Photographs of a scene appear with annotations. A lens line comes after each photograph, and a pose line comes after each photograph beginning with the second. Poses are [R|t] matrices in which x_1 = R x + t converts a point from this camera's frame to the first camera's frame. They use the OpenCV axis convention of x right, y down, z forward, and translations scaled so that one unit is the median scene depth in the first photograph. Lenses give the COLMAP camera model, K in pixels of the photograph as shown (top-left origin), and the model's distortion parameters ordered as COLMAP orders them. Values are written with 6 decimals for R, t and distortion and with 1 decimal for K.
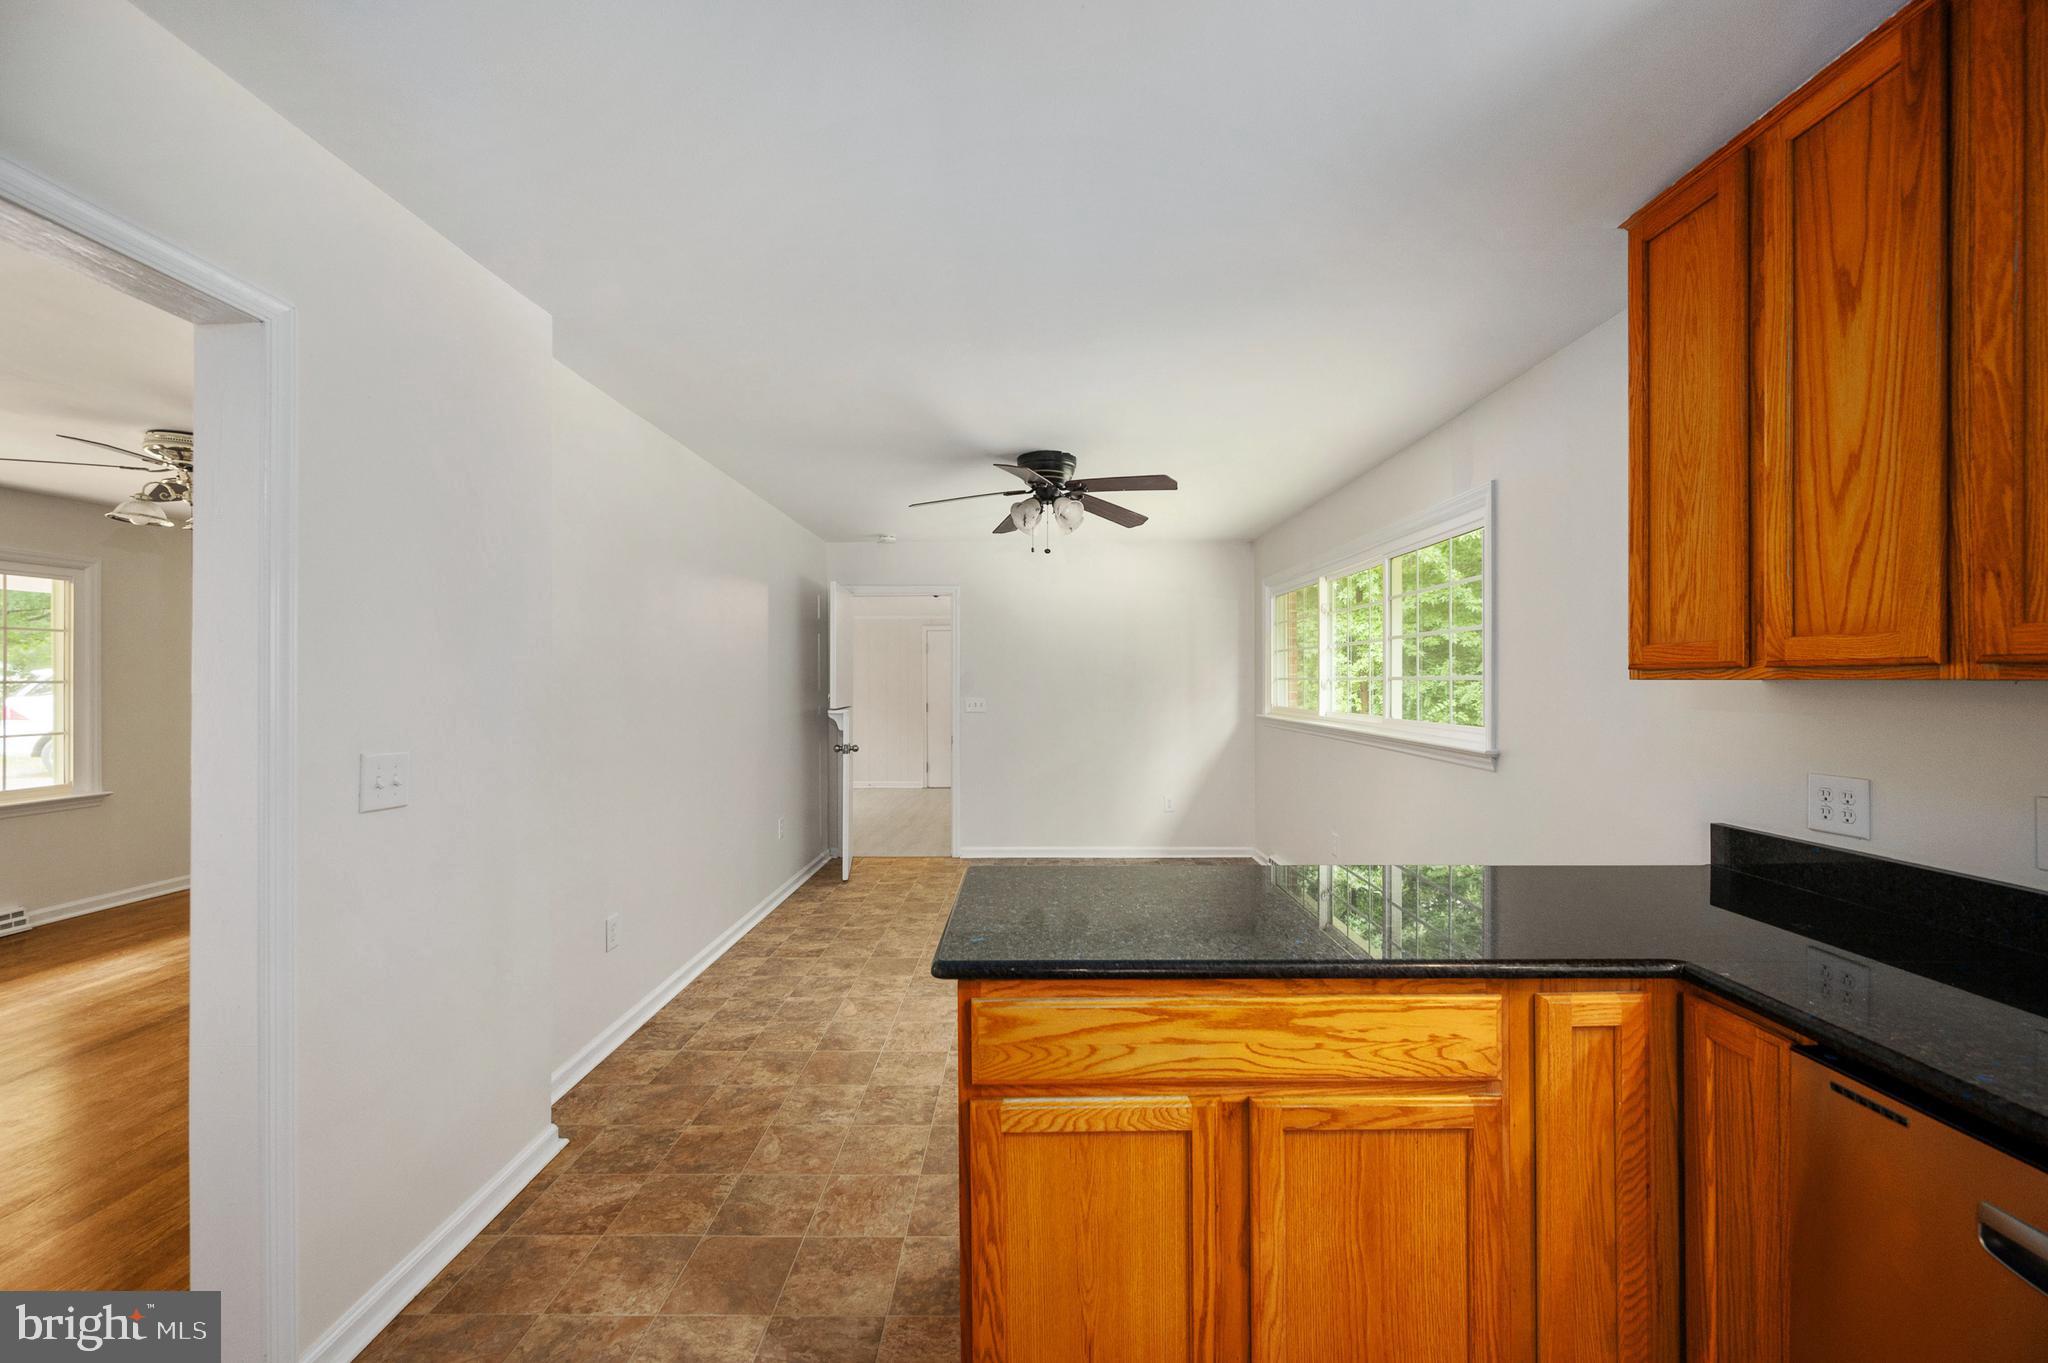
lens RADIAL K [[820.8, 0, 1034.6], [0, 820.8, 681.2], [0, 0, 1]] dist [0.000159, 0.000110]
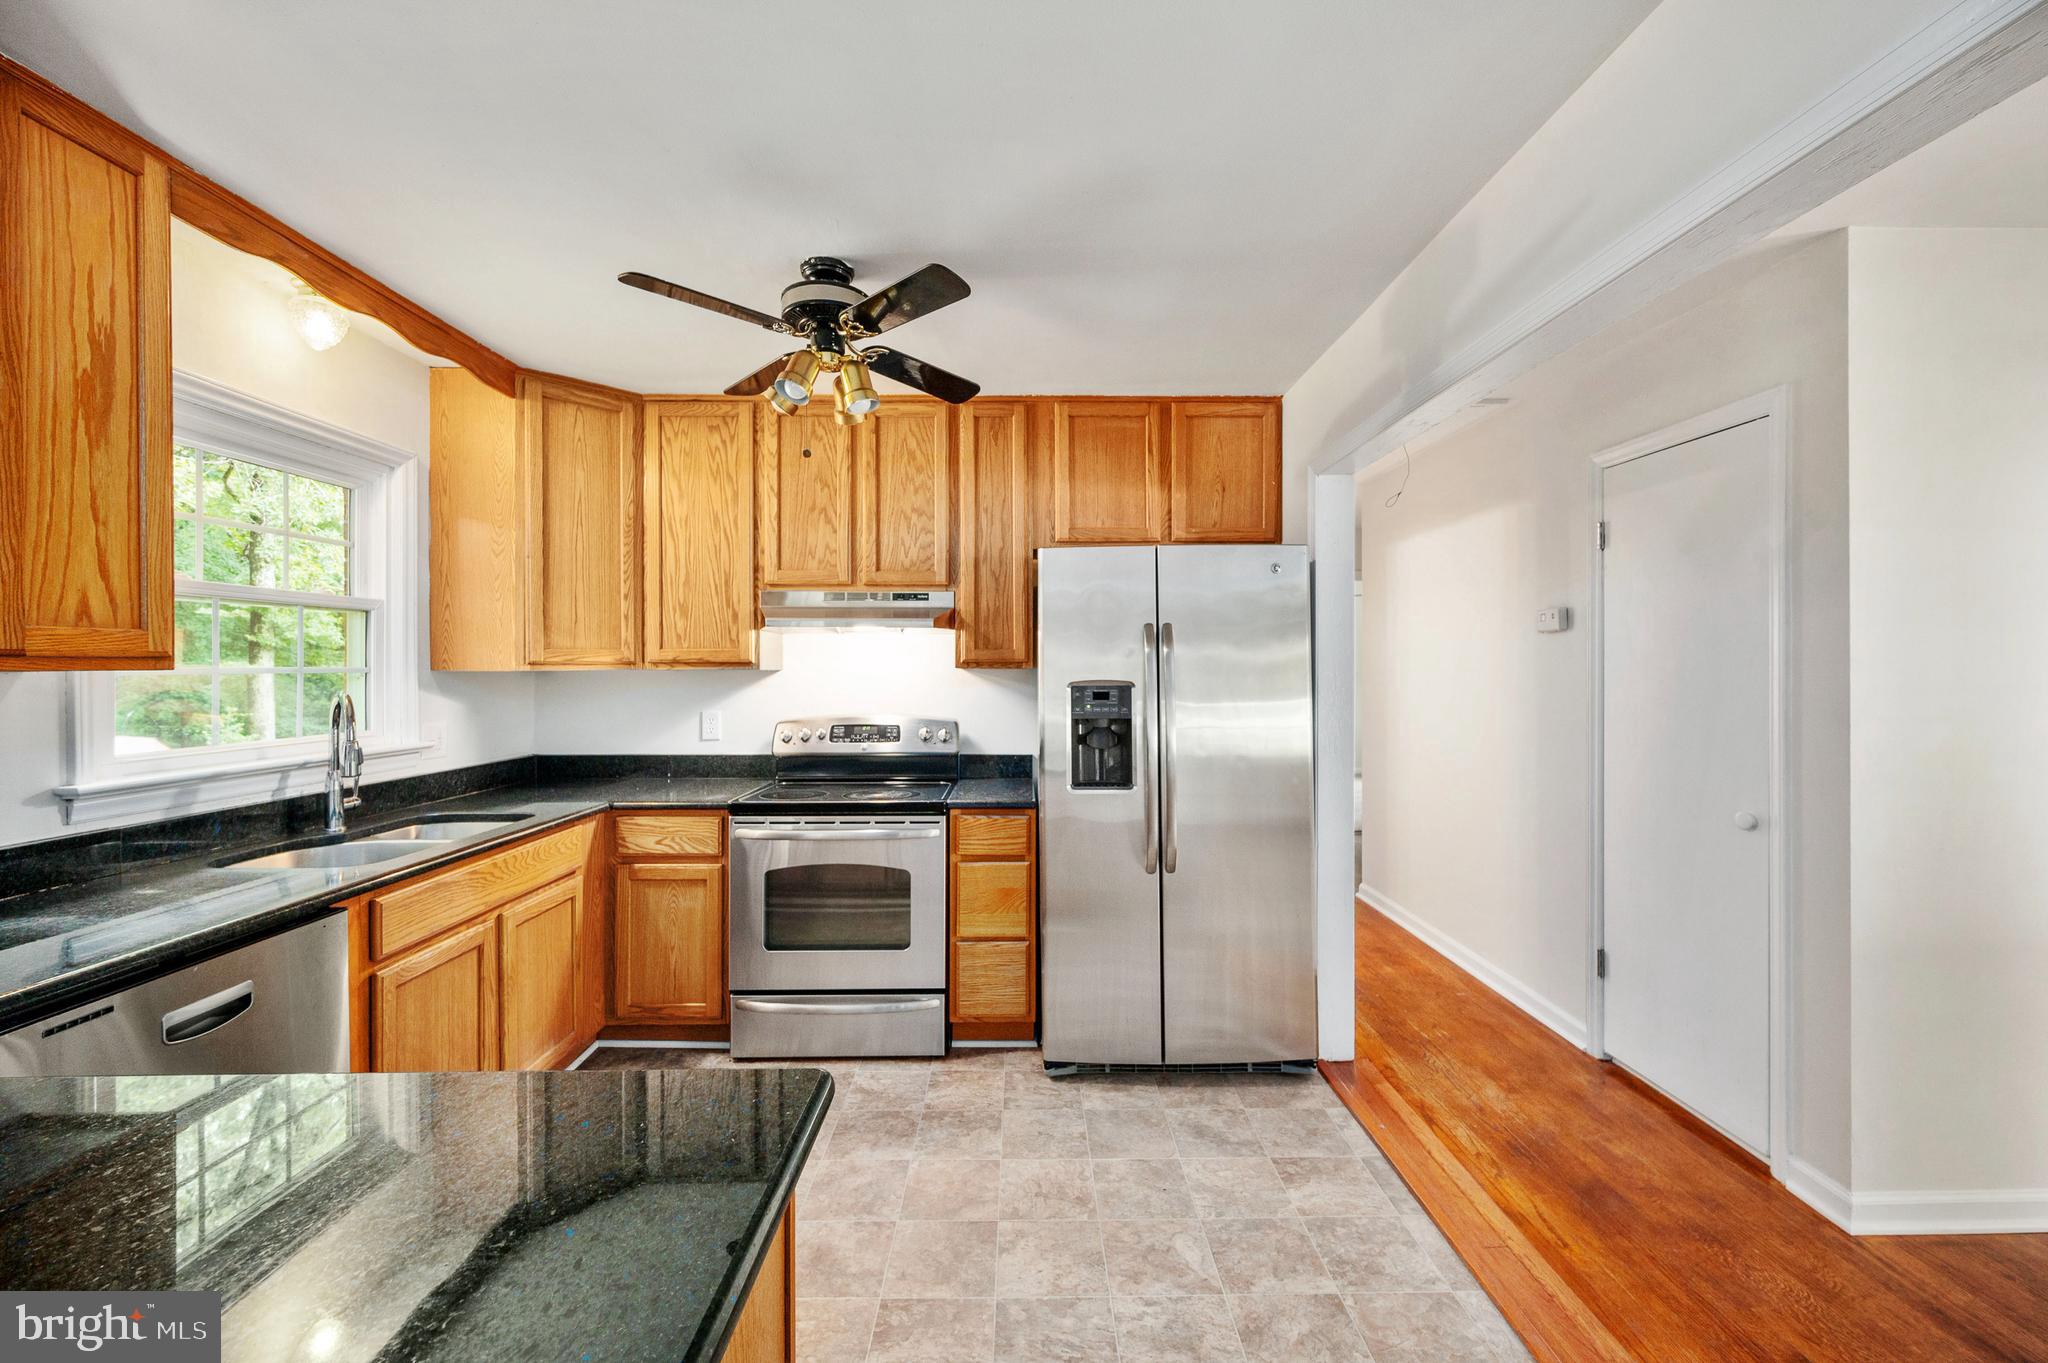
lens RADIAL K [[820.8, 0, 1033.3], [0, 820.8, 669.6], [0, 0, 1]] dist [0.000159, 0.000110]
pose [[-0.999844, 0.006723, -0.016337, -0.214106], [0.006638, 0.999964, 0.005255, 0.001194], [0.016372, 0.005145, -0.999853, 1.293132]]
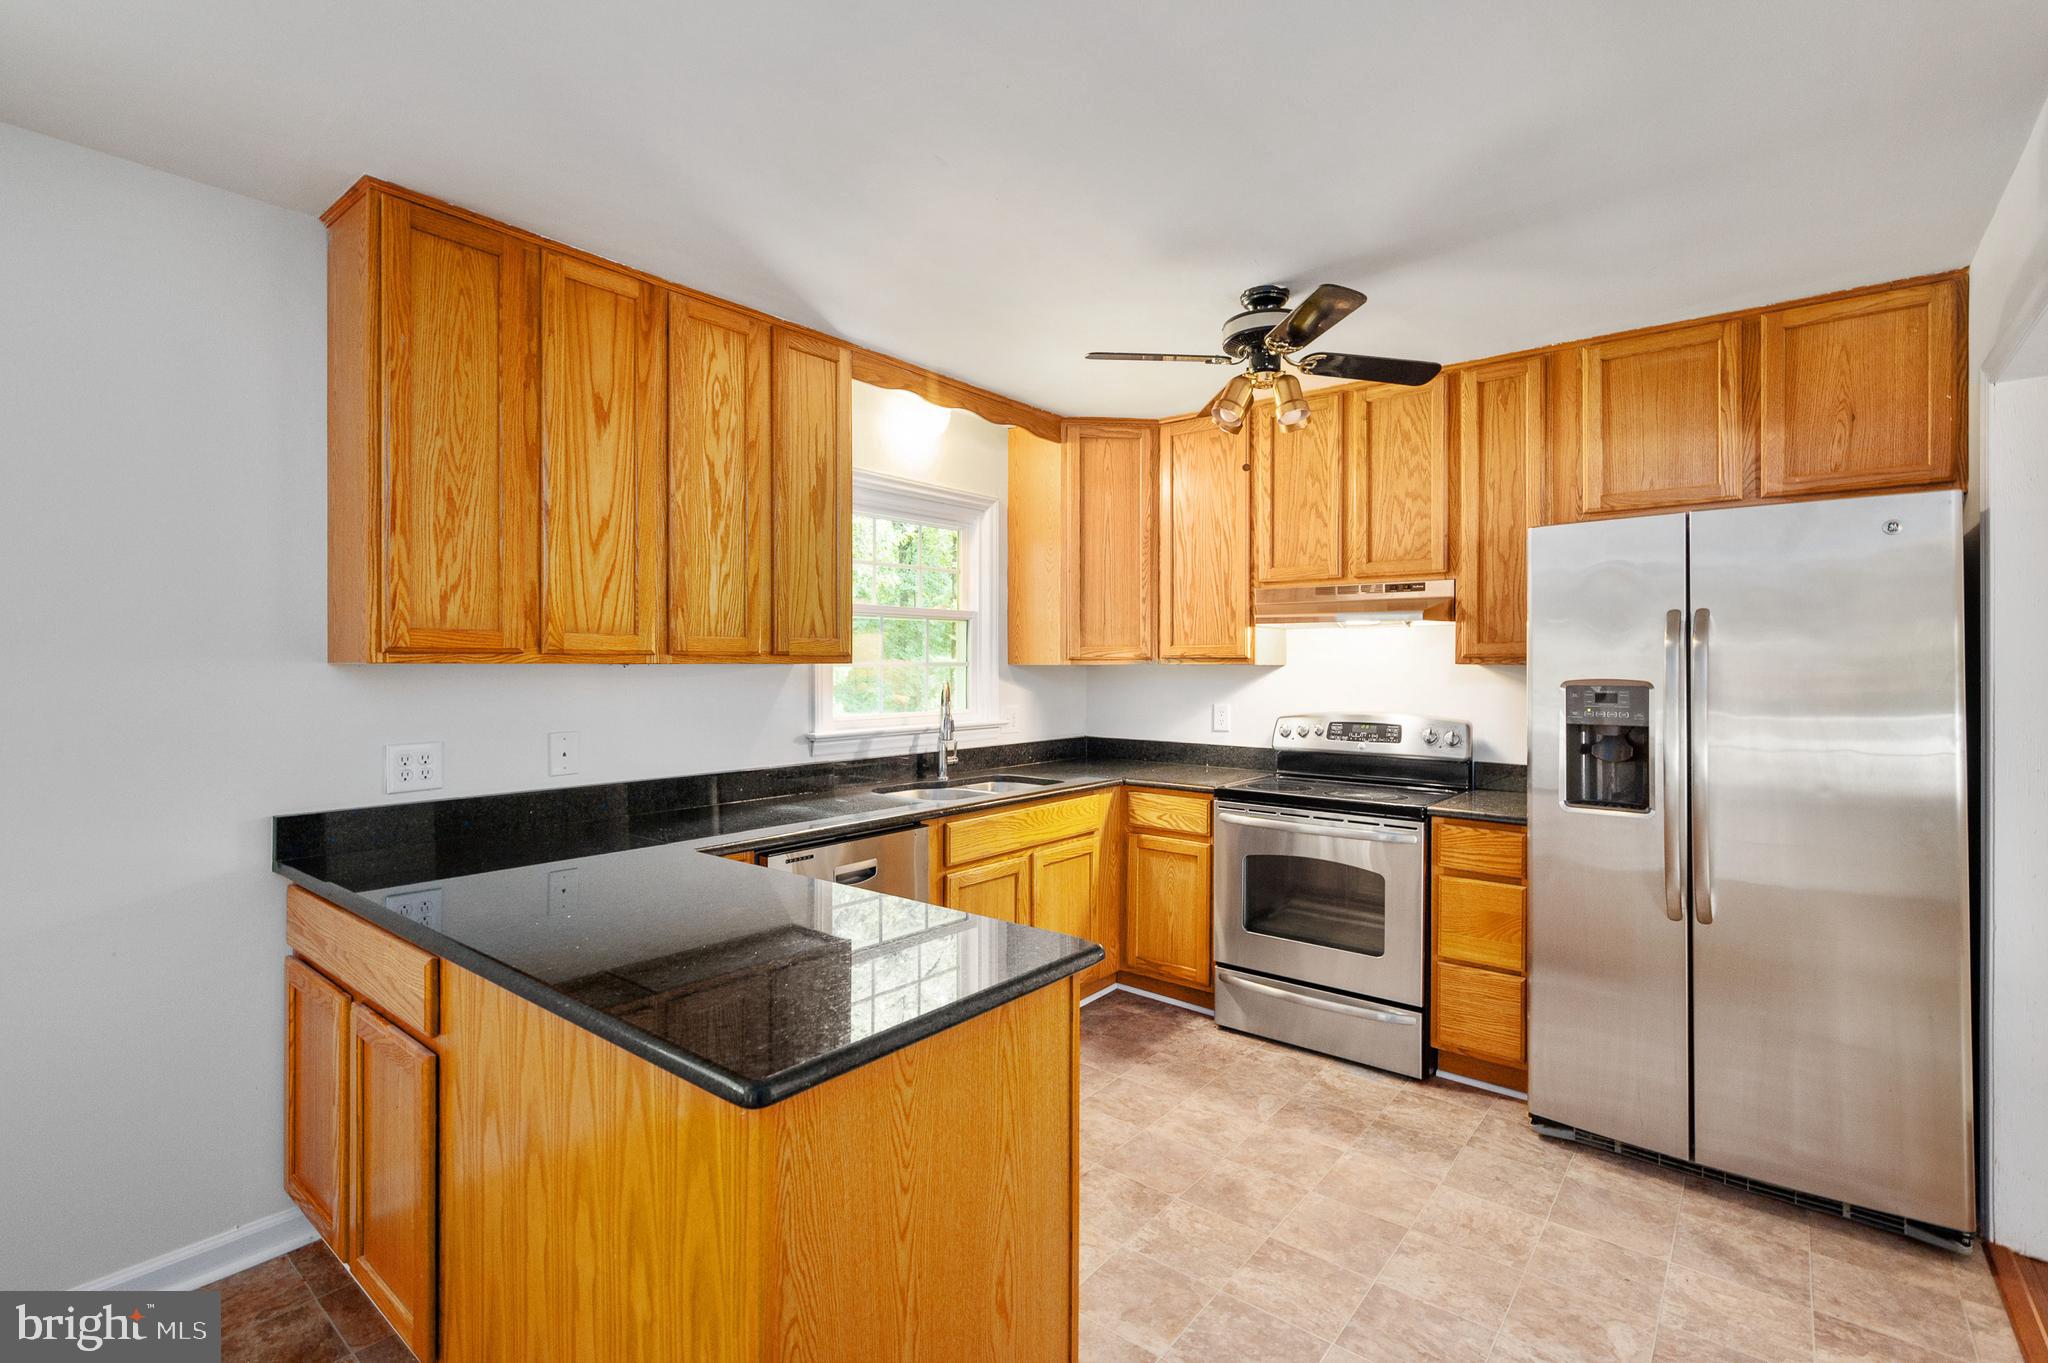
lens RADIAL K [[946.8, 0, 1023.1], [0, 946.8, 657.9], [0, 0, 1]] dist [0.007721, -0.001535]
pose [[-0.777417, 0.006769, 0.628950, -0.589298], [0.004009, 0.999975, -0.005807, 0.001153], [-0.628973, -0.001993, -0.777424, 1.493598]]
